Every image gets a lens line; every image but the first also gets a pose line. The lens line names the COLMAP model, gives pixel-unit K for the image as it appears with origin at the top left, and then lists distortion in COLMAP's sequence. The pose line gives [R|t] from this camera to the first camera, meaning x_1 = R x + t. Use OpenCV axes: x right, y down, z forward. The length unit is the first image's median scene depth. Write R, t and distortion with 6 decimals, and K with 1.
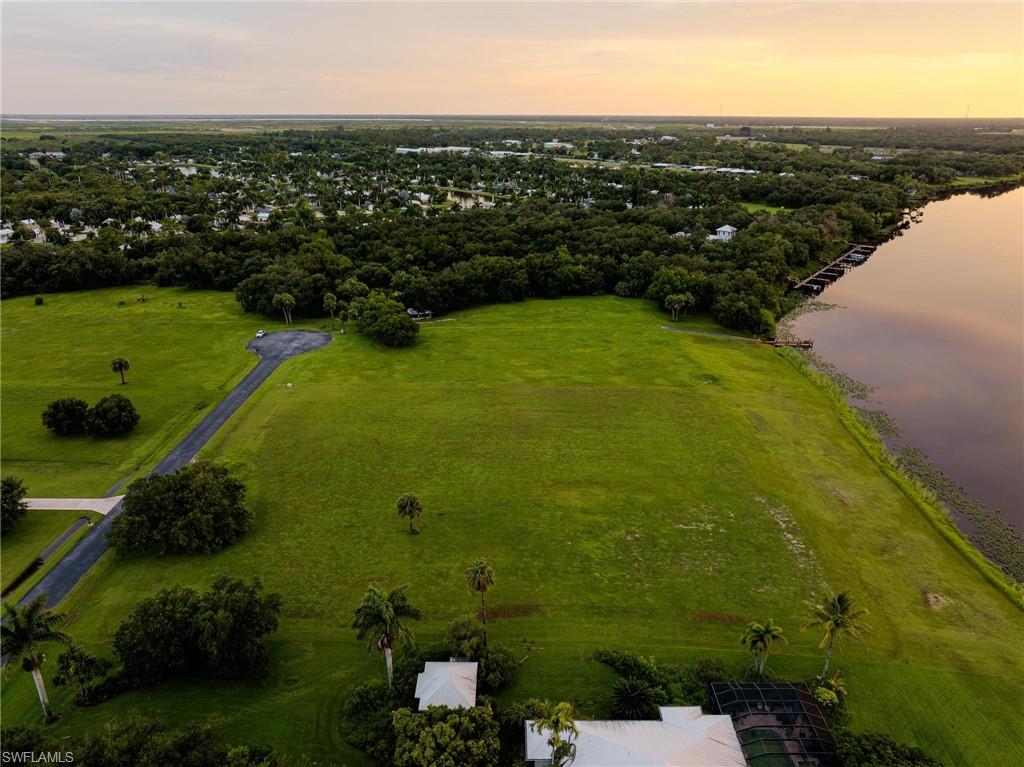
lens RADIAL K [[720.8, 0, 516.4], [0, 720.8, 381.9], [0, 0, 1]] dist [-0.007005, -0.001372]
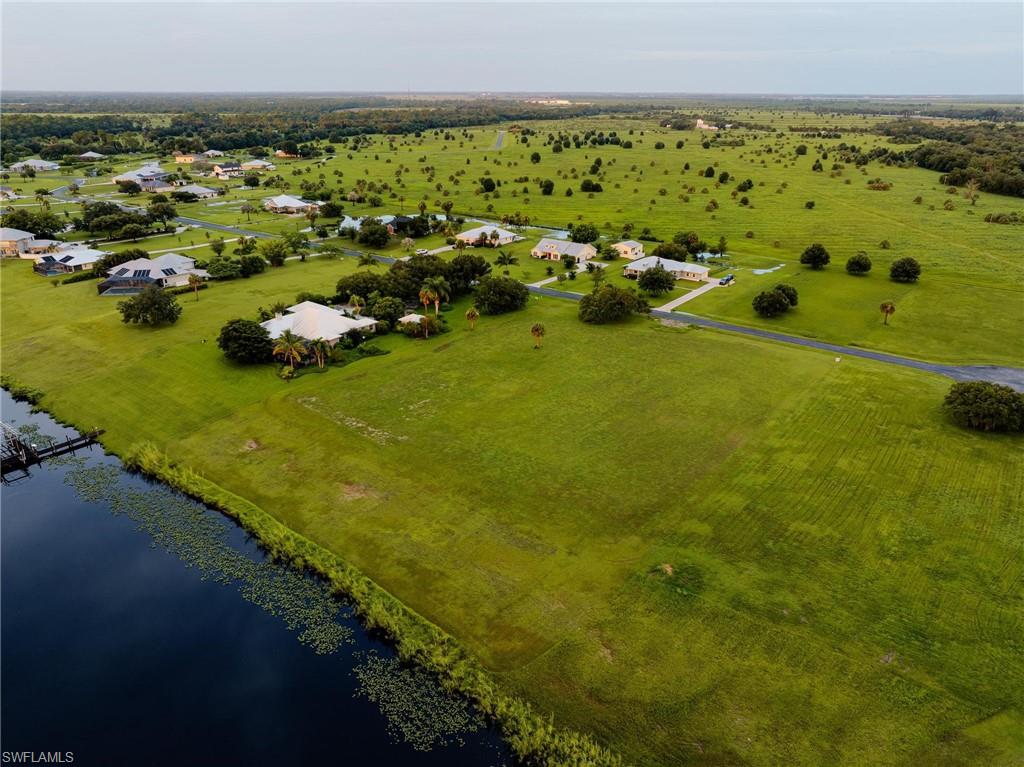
lens RADIAL K [[714.2, 0, 515.0], [0, 714.2, 382.1], [0, 0, 1]] dist [-0.007891, -0.002029]
pose [[-0.611526, 0.295153, -0.734112, 0.705728], [-0.282063, 0.785537, 0.550791, -0.390602], [0.739241, 0.543889, -0.397124, 1.051202]]
